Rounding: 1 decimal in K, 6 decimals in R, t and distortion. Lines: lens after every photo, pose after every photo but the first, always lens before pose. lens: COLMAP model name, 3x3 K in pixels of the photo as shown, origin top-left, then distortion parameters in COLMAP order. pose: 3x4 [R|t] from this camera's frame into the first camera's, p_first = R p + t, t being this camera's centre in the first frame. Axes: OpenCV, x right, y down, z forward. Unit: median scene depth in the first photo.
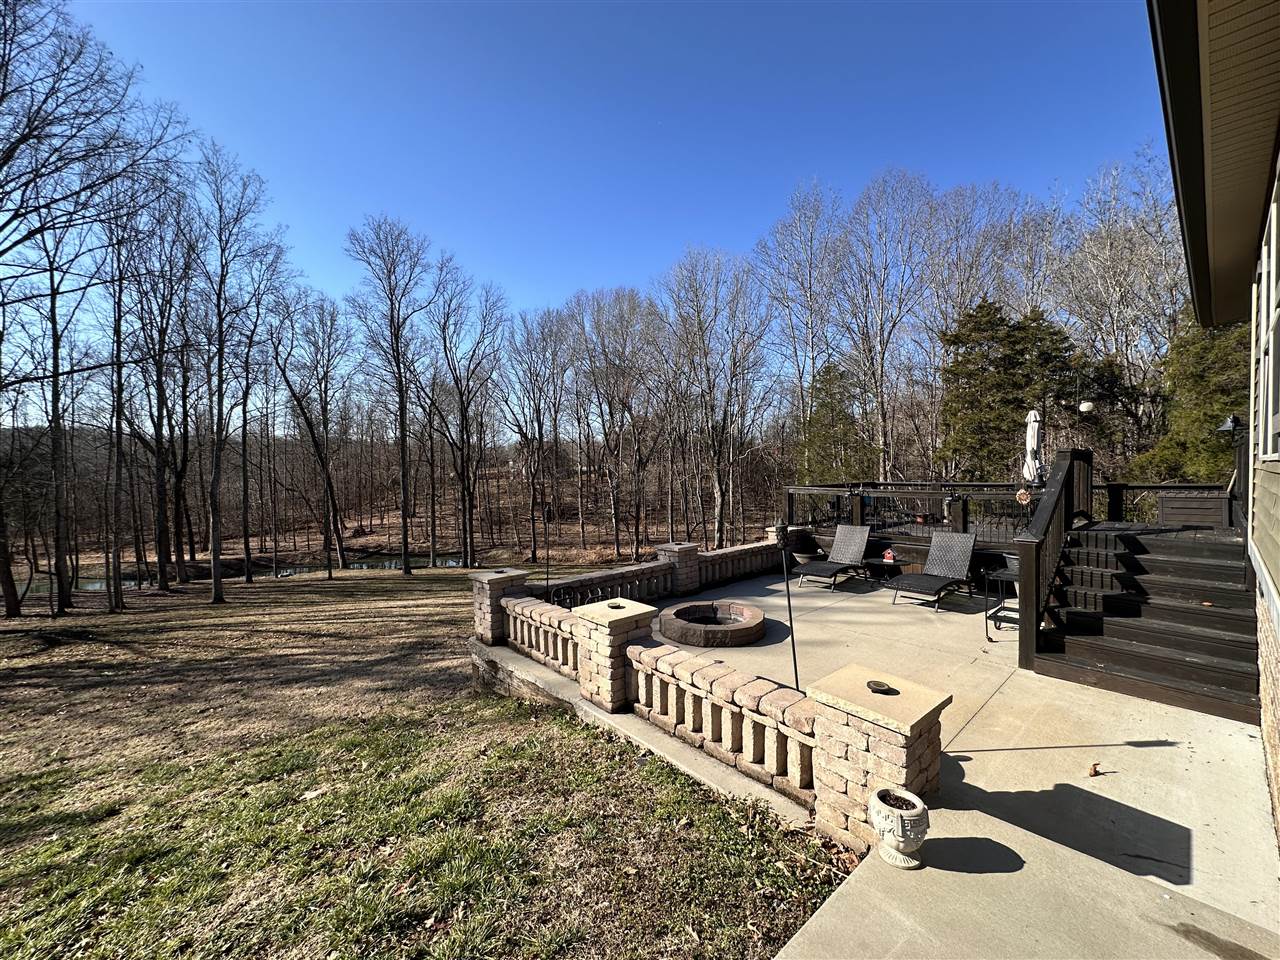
lens RADIAL K [[508.9, 0, 639.7], [0, 508.9, 482.5], [0, 0, 1]] dist [-0.003646, 0.000794]
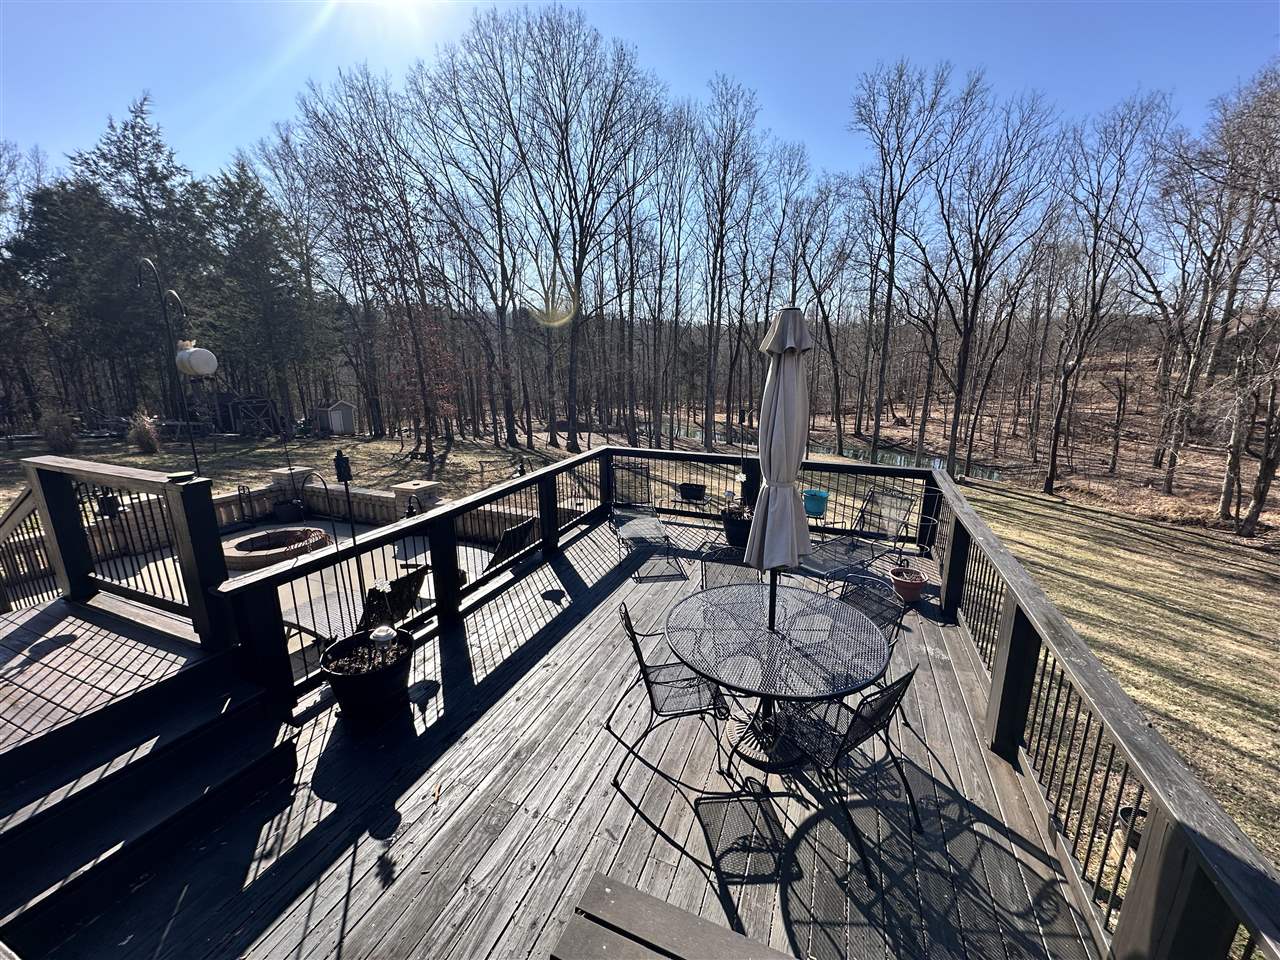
lens RADIAL K [[508.9, 0, 641.2], [0, 508.9, 482.7], [0, 0, 1]] dist [-0.003646, 0.000794]
pose [[0.440259, 0.227605, -0.868543, 0.275079], [-0.027021, 0.970257, 0.240563, -0.033167], [0.897464, -0.082441, 0.433315, 0.230167]]
